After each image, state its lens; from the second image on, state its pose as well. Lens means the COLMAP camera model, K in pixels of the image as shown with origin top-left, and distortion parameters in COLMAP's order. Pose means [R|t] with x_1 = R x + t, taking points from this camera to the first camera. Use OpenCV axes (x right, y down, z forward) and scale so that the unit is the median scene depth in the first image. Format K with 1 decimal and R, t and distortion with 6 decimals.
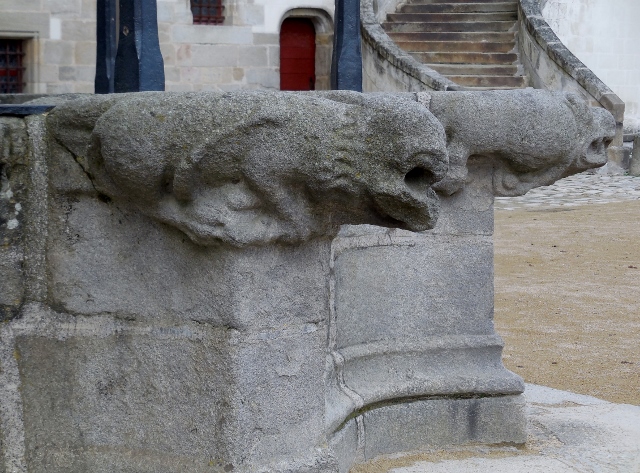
lens RADIAL K [[1779.5, 0, 320.2], [0, 1779.5, 236.3], [0, 0, 1]] dist [0.225945, 0.000000]
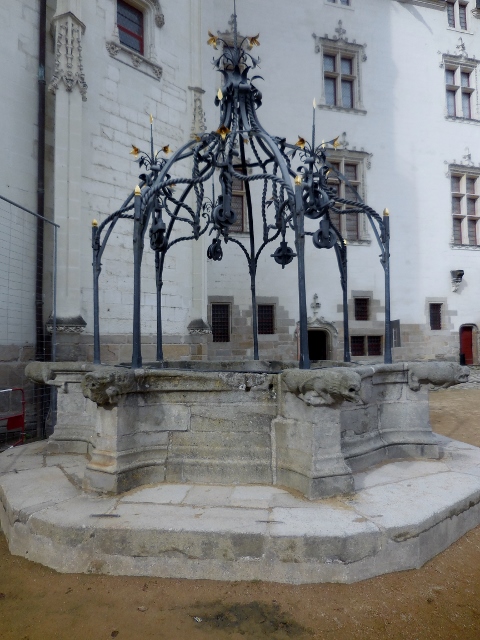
lens RADIAL K [[502.0, 0, 240.6], [0, 502.0, 318.7], [0, 0, 1]] dist [0.007602, 0.006570]
pose [[0.883952, -0.040650, -0.465807, 0.359114], [-0.022286, 0.991419, -0.128811, -0.039443], [0.467046, 0.124244, 0.875461, -0.192858]]
